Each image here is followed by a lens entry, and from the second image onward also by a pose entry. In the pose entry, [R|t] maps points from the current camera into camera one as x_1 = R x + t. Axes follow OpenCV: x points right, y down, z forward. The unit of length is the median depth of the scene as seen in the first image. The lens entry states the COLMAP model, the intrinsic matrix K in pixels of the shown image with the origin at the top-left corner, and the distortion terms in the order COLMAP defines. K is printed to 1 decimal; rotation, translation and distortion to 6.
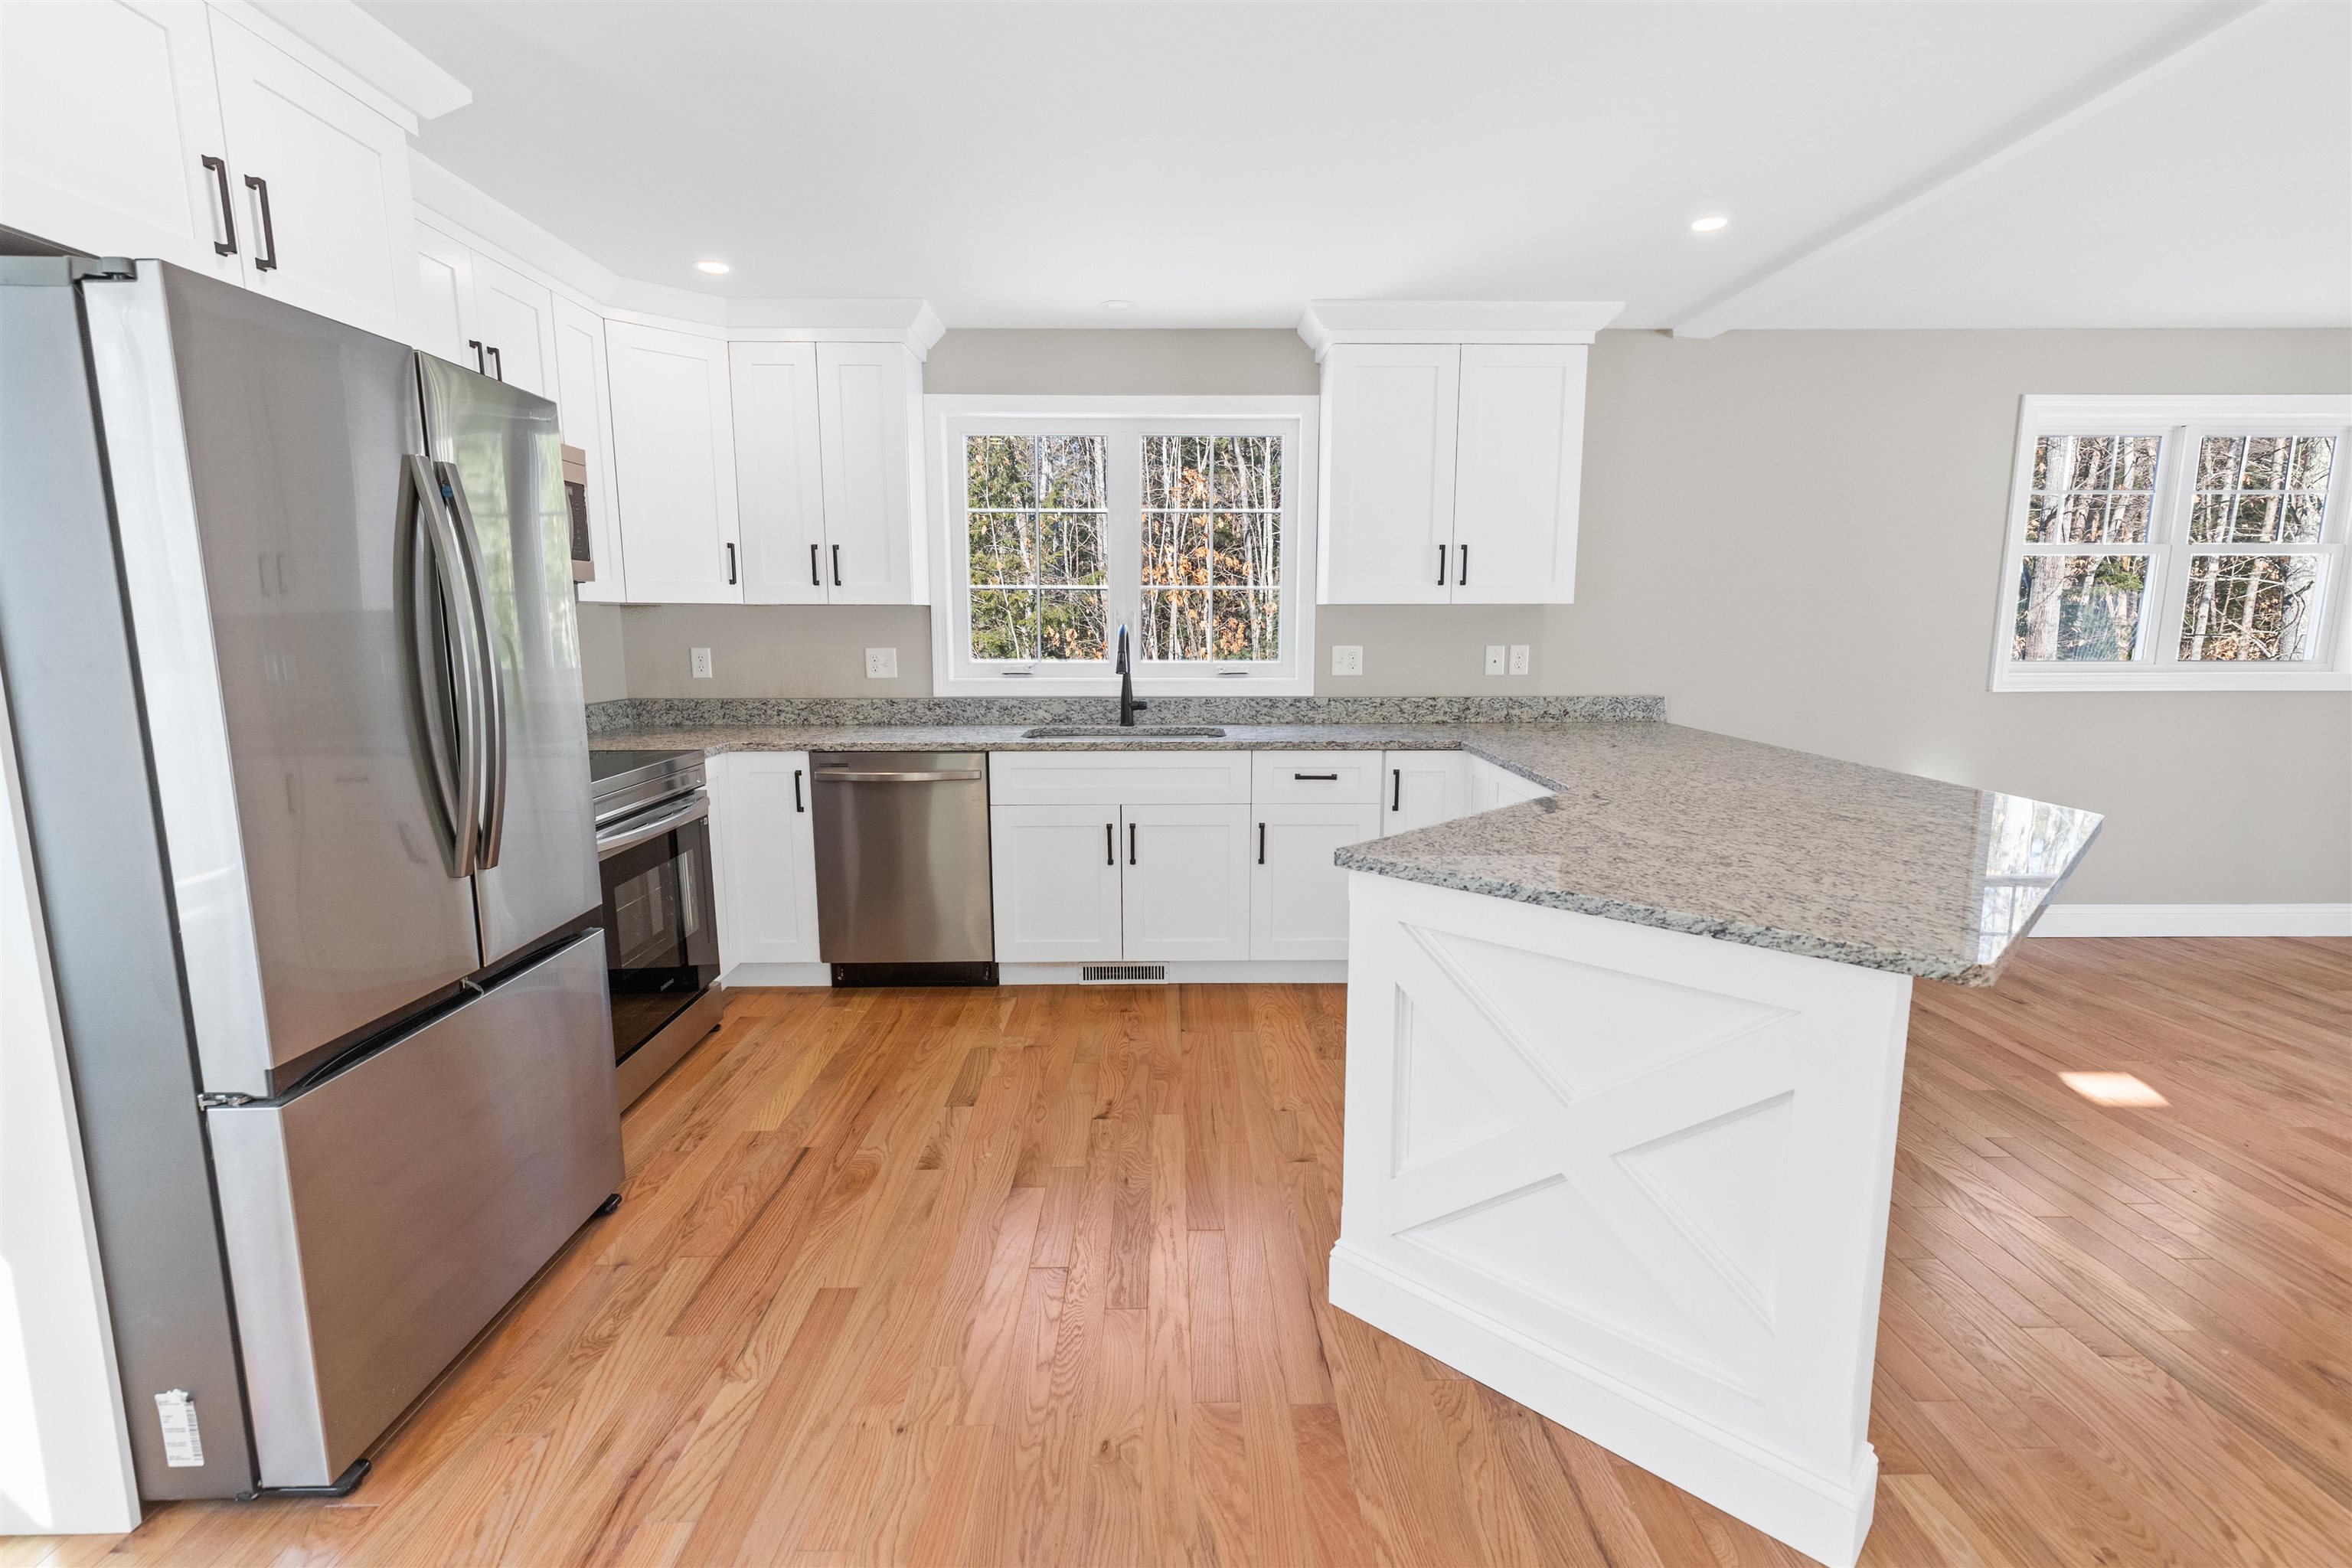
lens RADIAL K [[1079.8, 0, 1171.9], [0, 1079.8, 796.6], [0, 0, 1]] dist [0.008776, -0.001789]
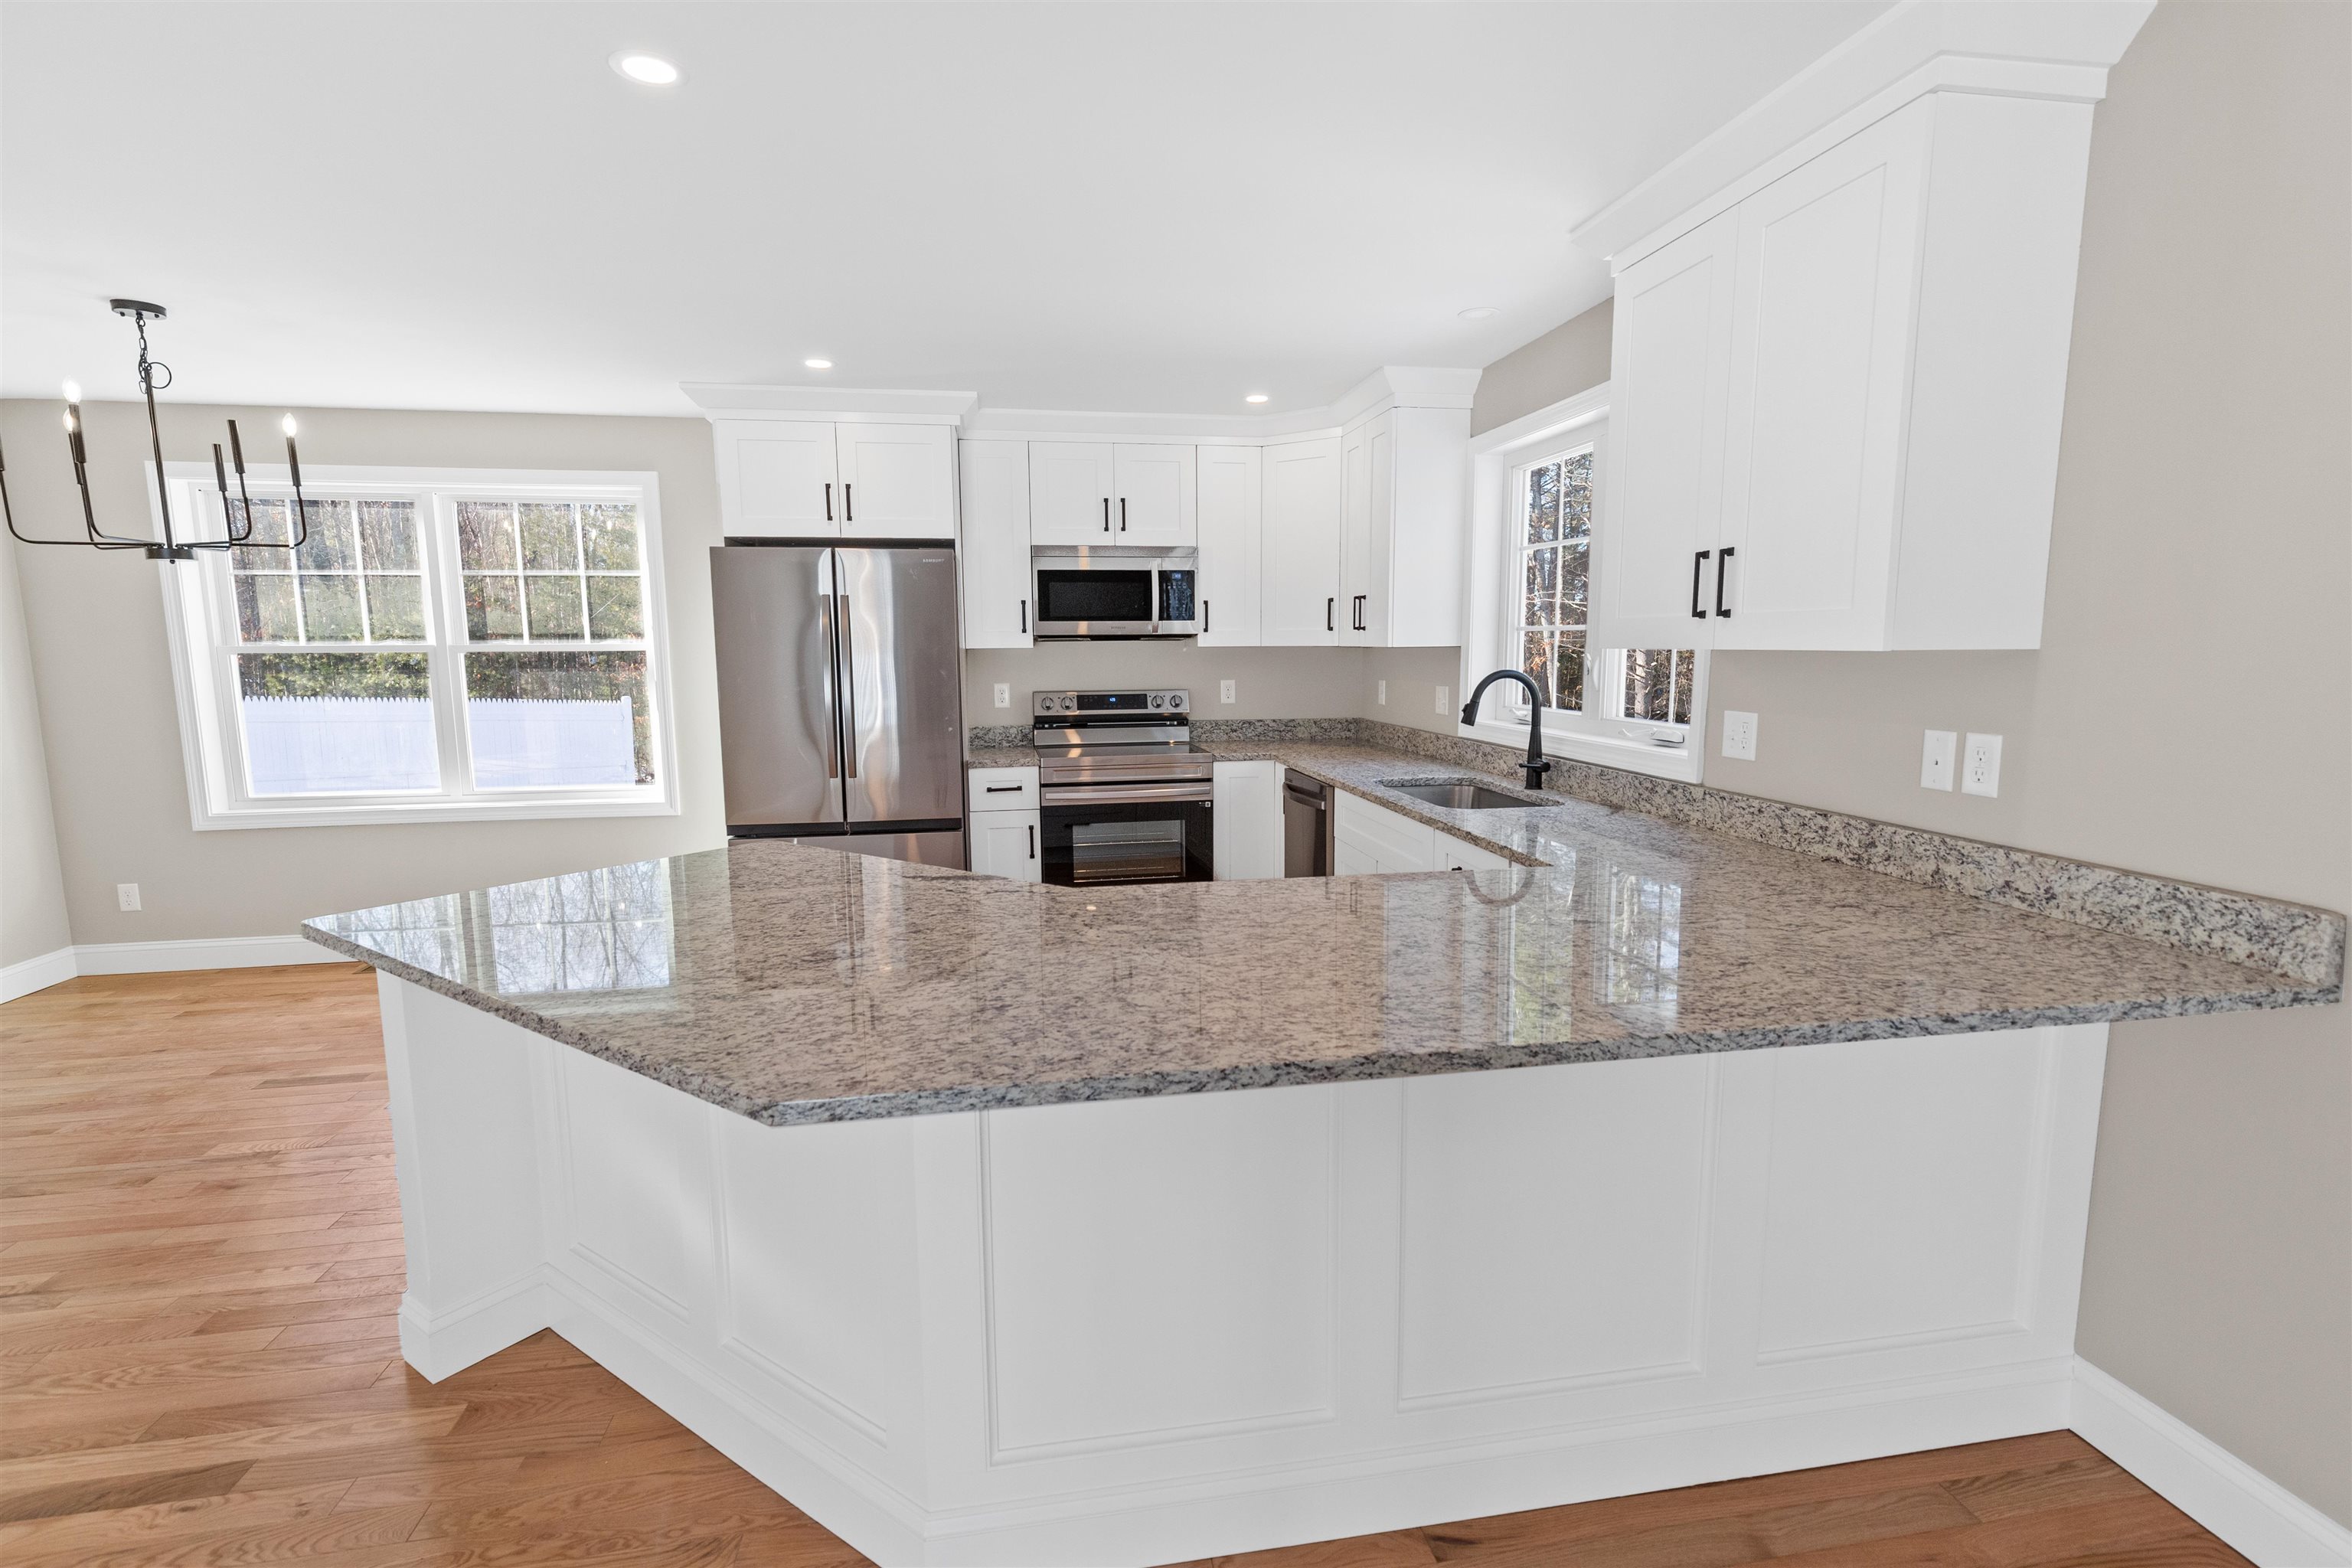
lens RADIAL K [[1079.8, 0, 1179.9], [0, 1079.8, 786.8], [0, 0, 1]] dist [0.008776, -0.001789]
pose [[0.163594, 0.130642, -0.977839, 0.744385], [-0.153448, 0.982499, 0.105592, -0.114891], [0.974521, 0.132773, 0.180778, 0.583778]]
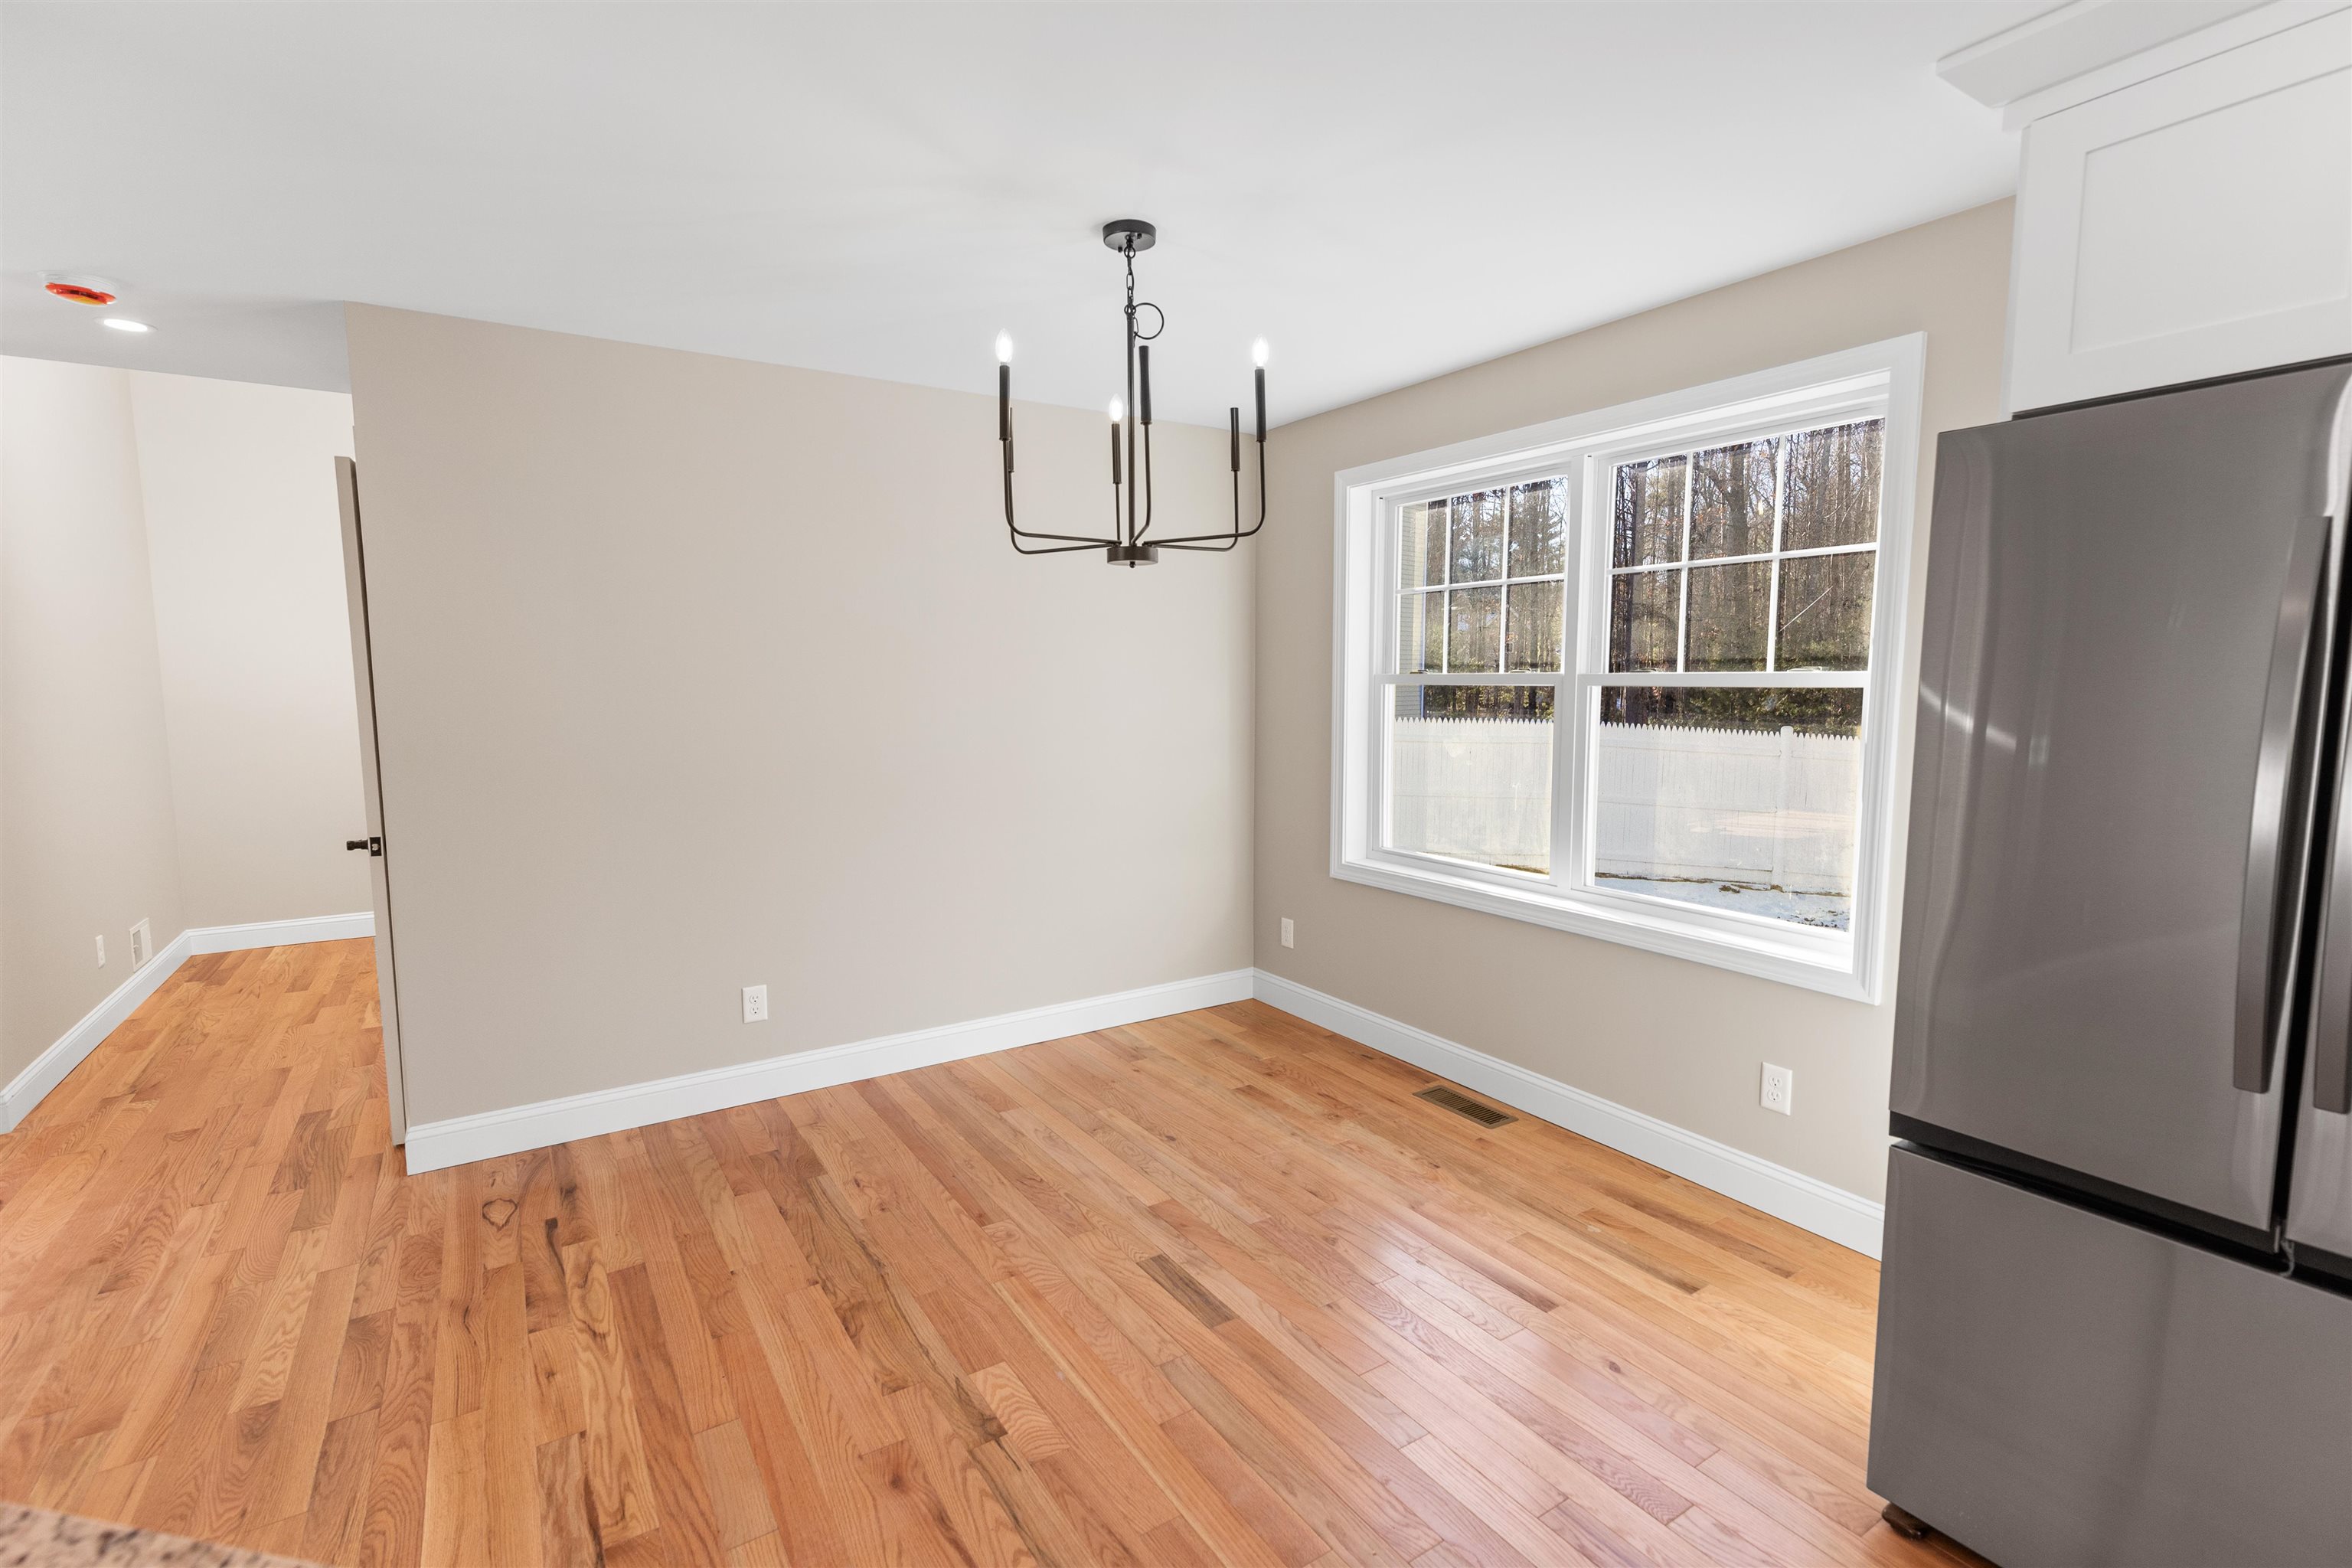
lens RADIAL K [[1079.8, 0, 1250.8], [0, 1079.8, 781.9], [0, 0, 1]] dist [0.008776, -0.001789]
pose [[-0.820830, 0.055413, -0.568479, 0.128180], [-0.098011, 0.966855, 0.235764, -0.110912], [0.562701, 0.249240, -0.788192, 0.530399]]
